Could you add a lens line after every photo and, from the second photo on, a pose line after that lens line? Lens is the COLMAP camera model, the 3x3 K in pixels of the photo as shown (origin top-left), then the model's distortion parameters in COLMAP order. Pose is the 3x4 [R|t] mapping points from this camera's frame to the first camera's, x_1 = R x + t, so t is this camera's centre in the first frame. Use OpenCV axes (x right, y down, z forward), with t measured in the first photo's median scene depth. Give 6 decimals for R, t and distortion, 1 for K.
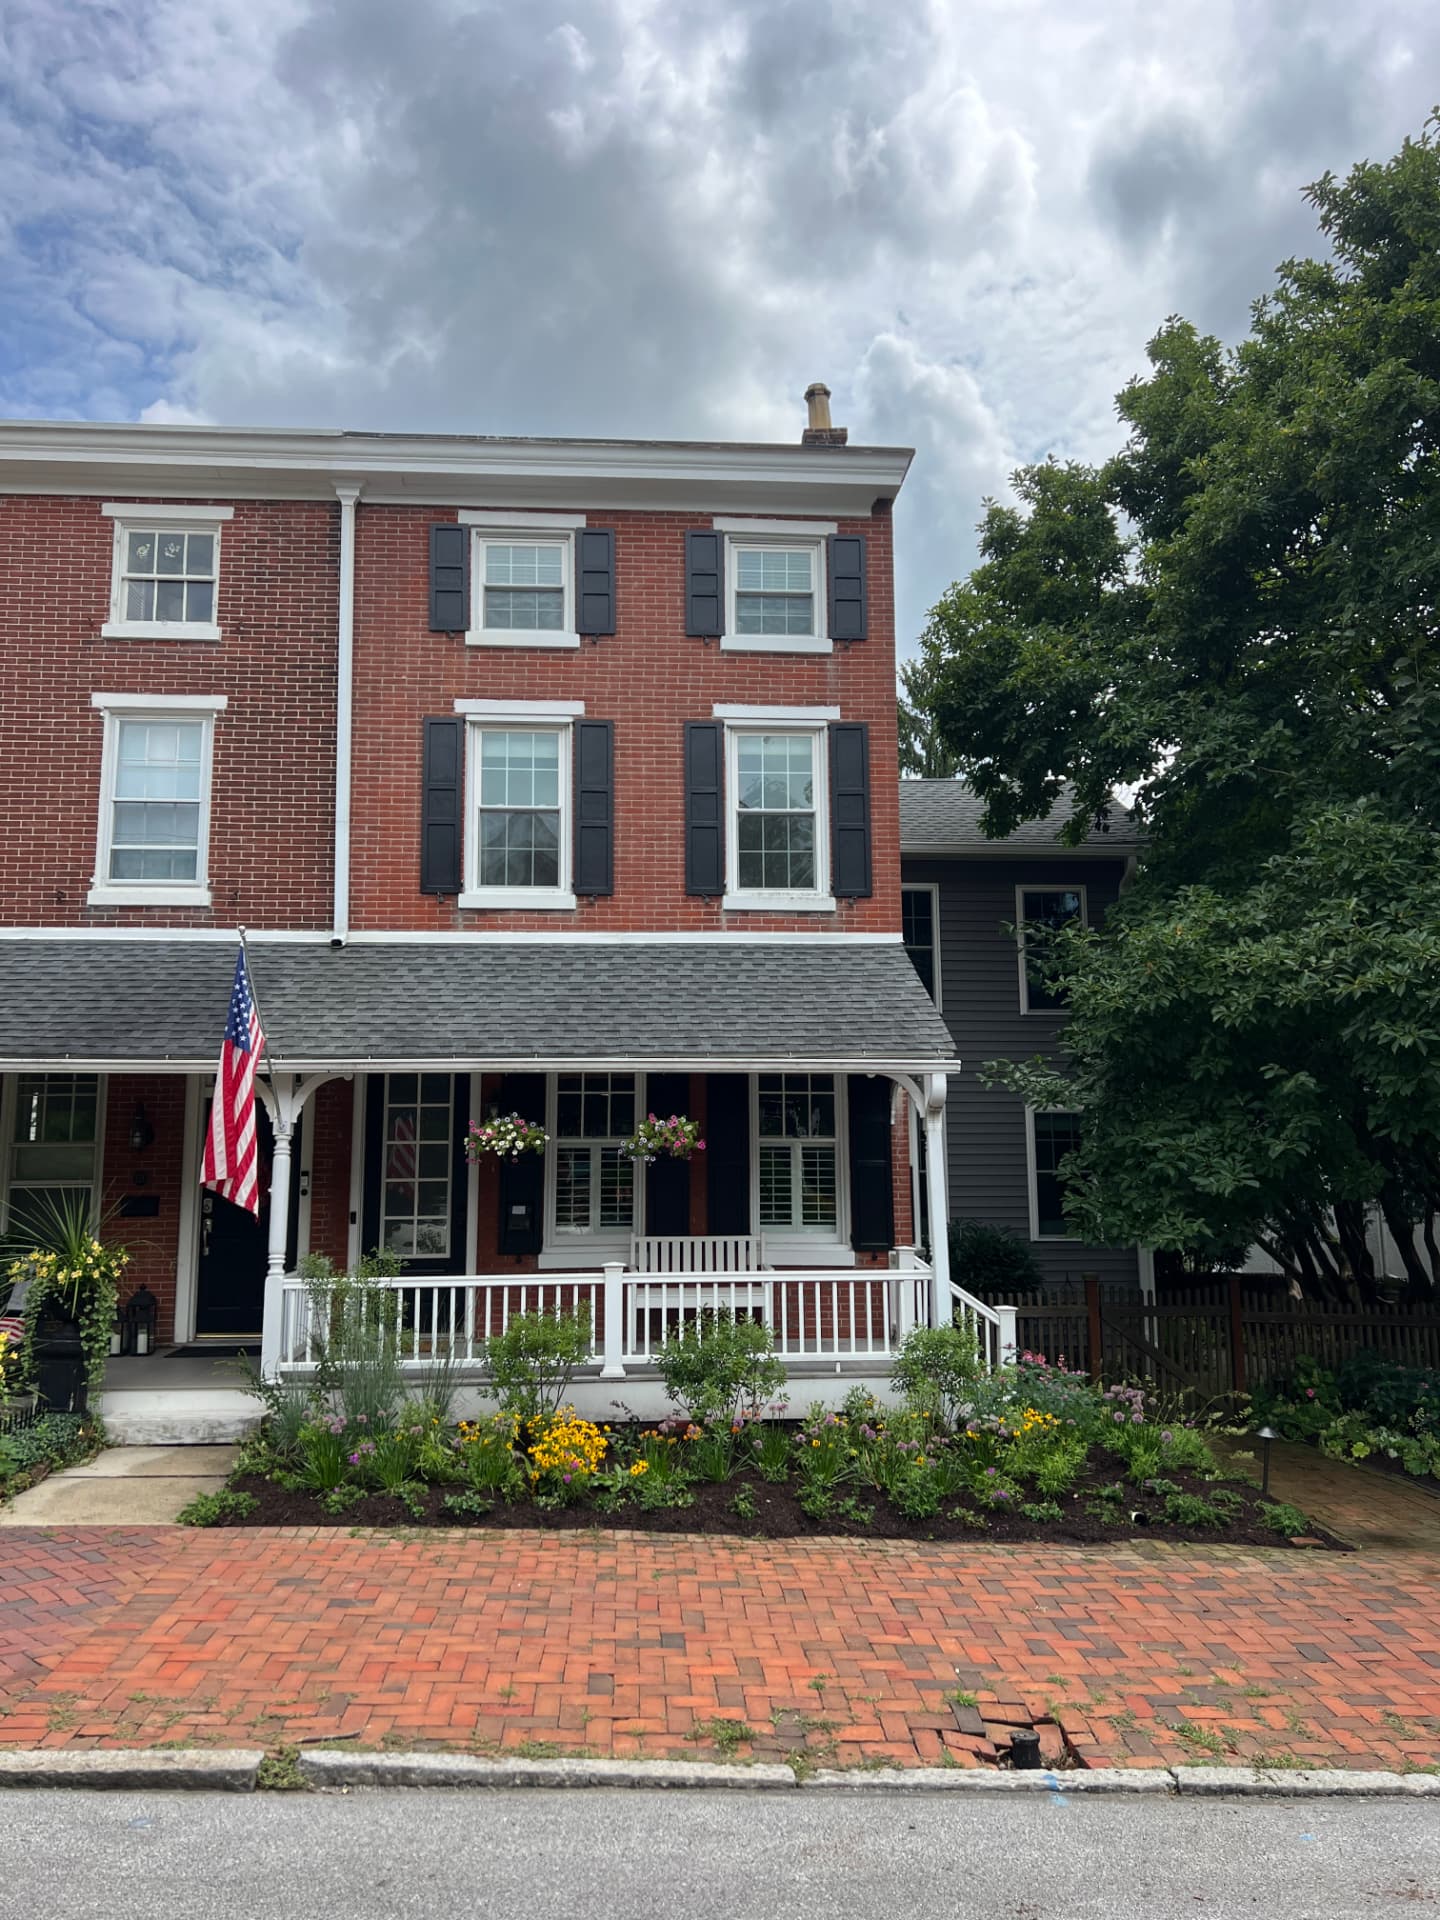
lens RADIAL K [[1475.5, 0, 720.0], [0, 1475.5, 960.0], [0, 0, 1]] dist [0.071336, -0.081017]
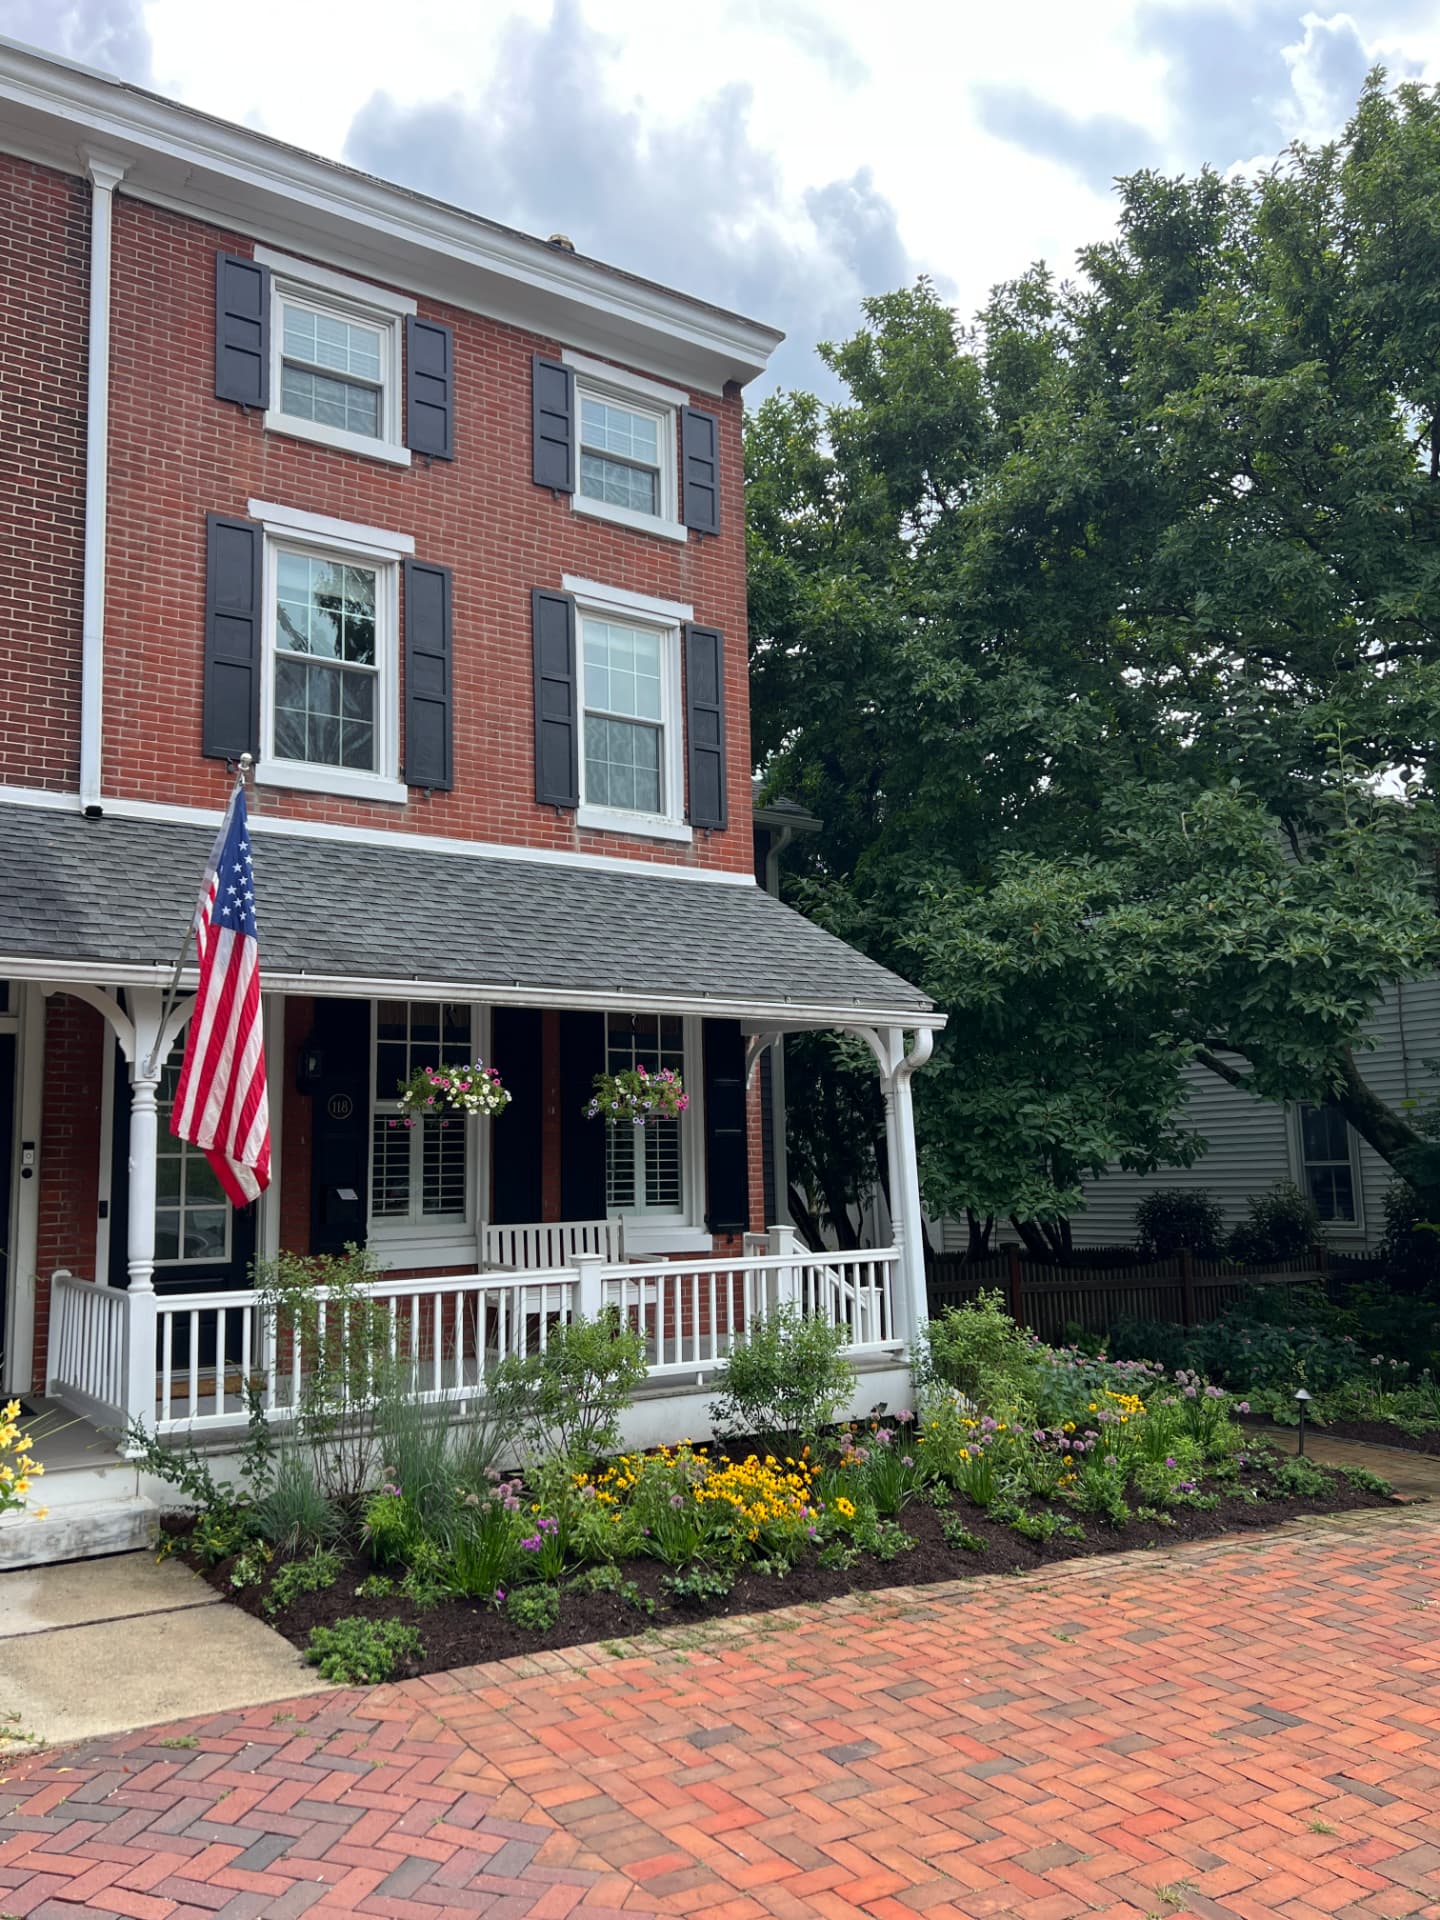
lens RADIAL K [[1499.6, 0, 736.4], [0, 1499.6, 967.6], [0, 0, 1]] dist [0.049434, -0.058395]
pose [[0.857429, 0.058475, 0.511269, -0.346944], [-0.063097, 0.997973, -0.008324, 0.046396], [-0.510720, -0.025122, 0.859380, 0.237850]]
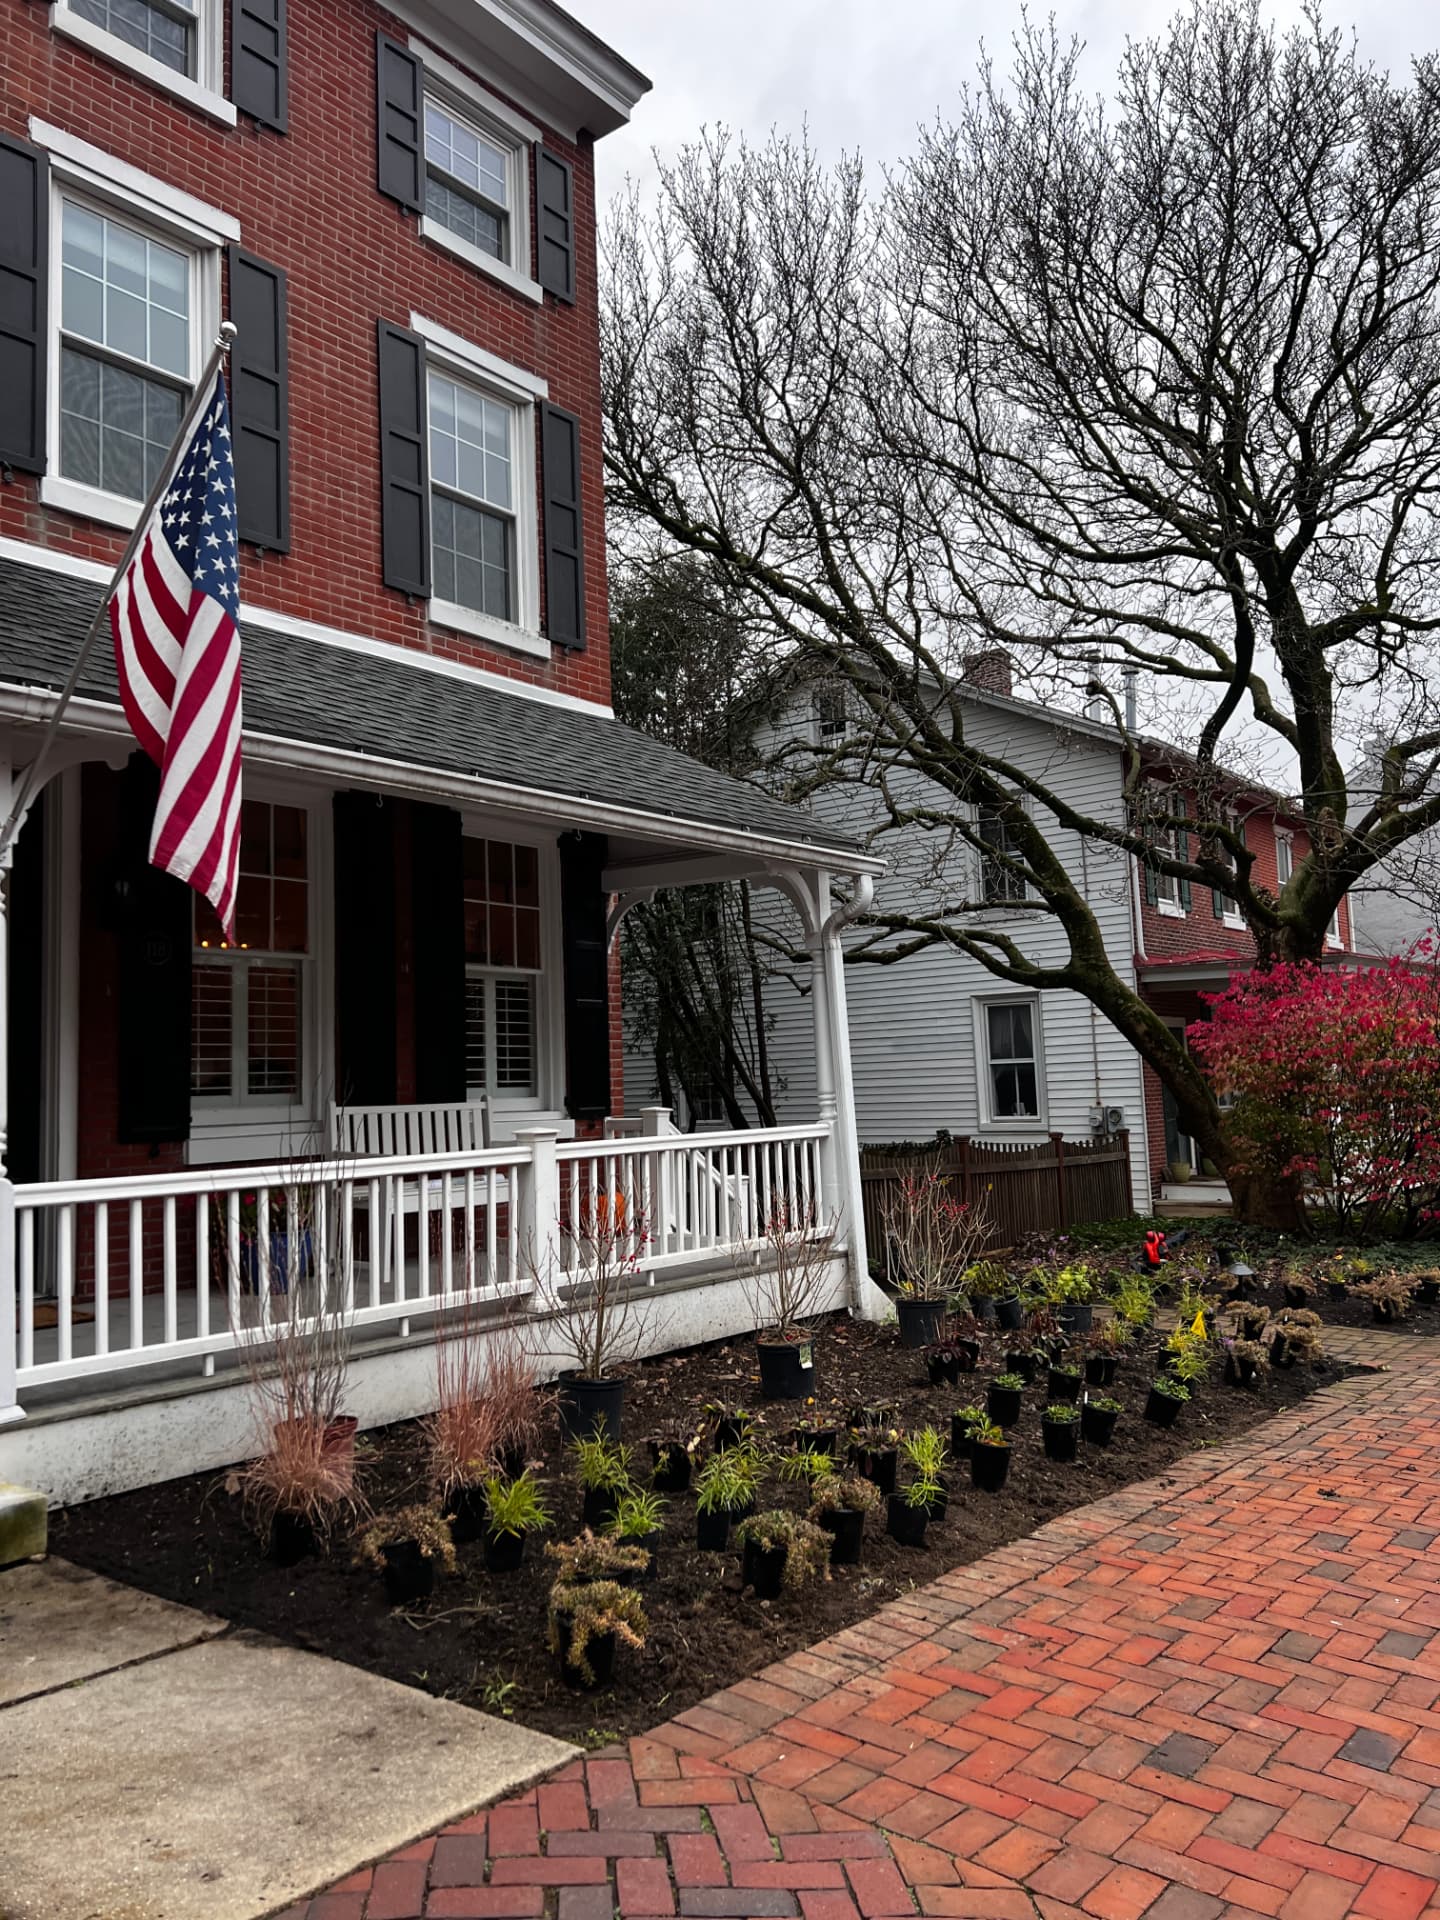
lens RADIAL K [[1452.4, 0, 741.5], [0, 1452.4, 957.5], [0, 0, 1]] dist [-0.000971, -0.001909]
pose [[0.660946, 0.052286, 0.748610, -0.391326], [-0.087417, 0.996143, 0.007606, 0.100896], [-0.745325, -0.070469, 0.662967, 0.453789]]
